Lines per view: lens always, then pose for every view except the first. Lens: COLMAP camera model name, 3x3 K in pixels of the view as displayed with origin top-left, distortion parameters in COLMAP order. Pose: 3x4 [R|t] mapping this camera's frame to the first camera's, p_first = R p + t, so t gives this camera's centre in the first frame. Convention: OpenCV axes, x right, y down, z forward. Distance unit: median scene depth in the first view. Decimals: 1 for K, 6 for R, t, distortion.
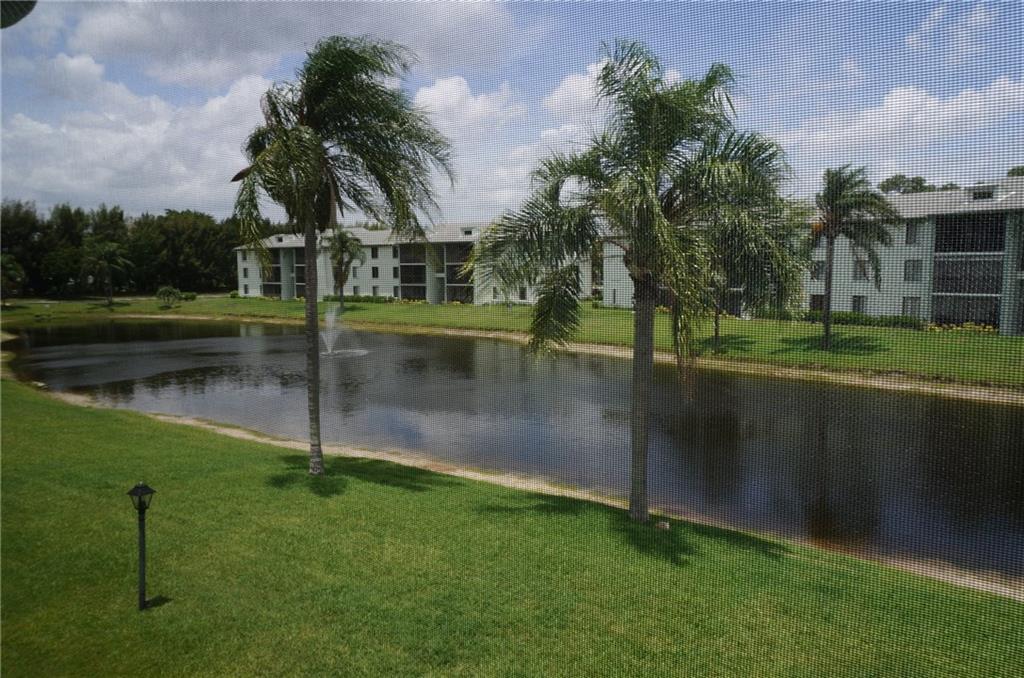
lens RADIAL K [[682.9, 0, 512.0], [0, 682.9, 339.0], [0, 0, 1]] dist [-0.058073, 0.043406]
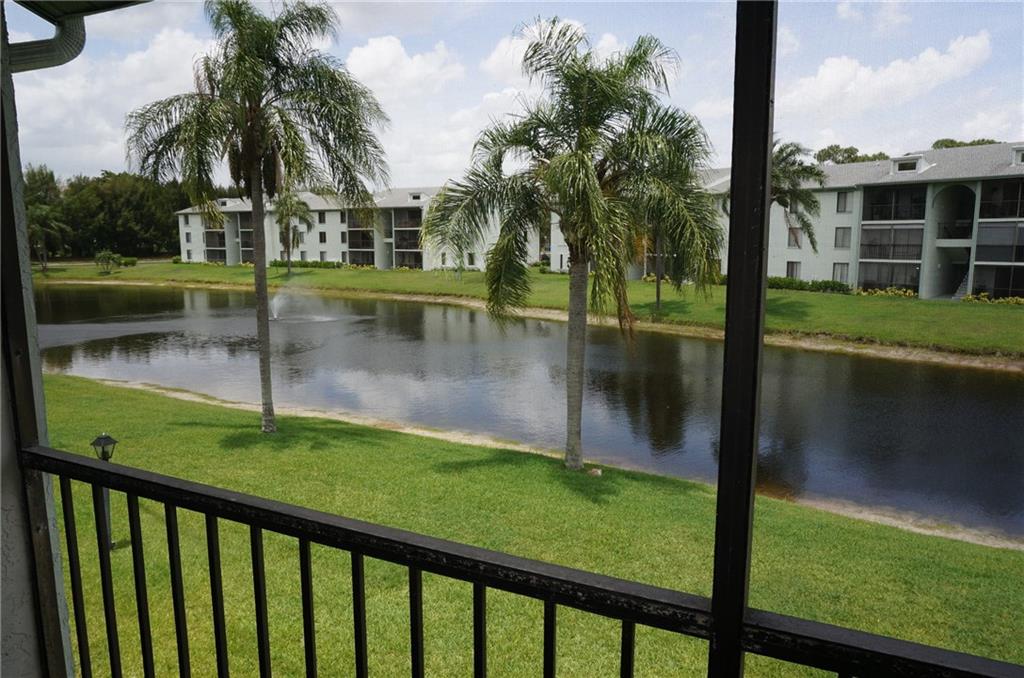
lens RADIAL K [[682.9, 0, 512.0], [0, 682.9, 339.0], [0, 0, 1]] dist [-0.058073, 0.043406]
pose [[0.997416, -0.006250, 0.071567, 0.004978], [0.002686, 0.998756, 0.049791, 0.003007], [-0.071789, -0.049470, 0.996192, -0.026162]]
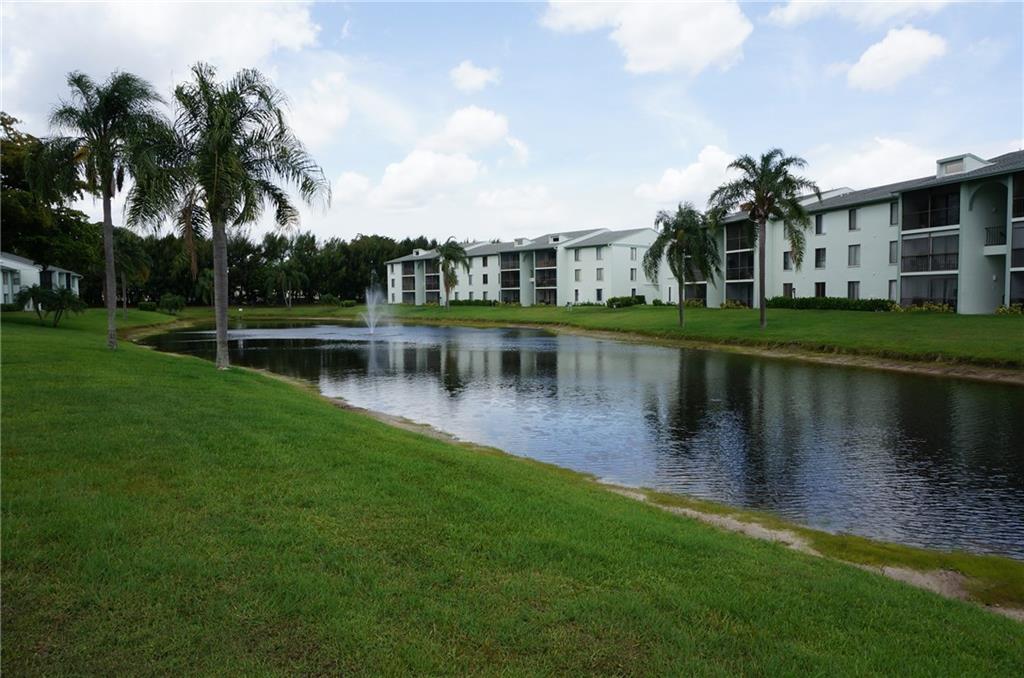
lens RADIAL K [[682.9, 0, 512.0], [0, 682.9, 339.0], [0, 0, 1]] dist [-0.058073, 0.043406]
pose [[0.950130, 0.009332, -0.311716, 0.447180], [-0.019059, 0.999421, -0.028174, 0.072547], [0.311273, 0.032710, 0.949758, -0.101215]]
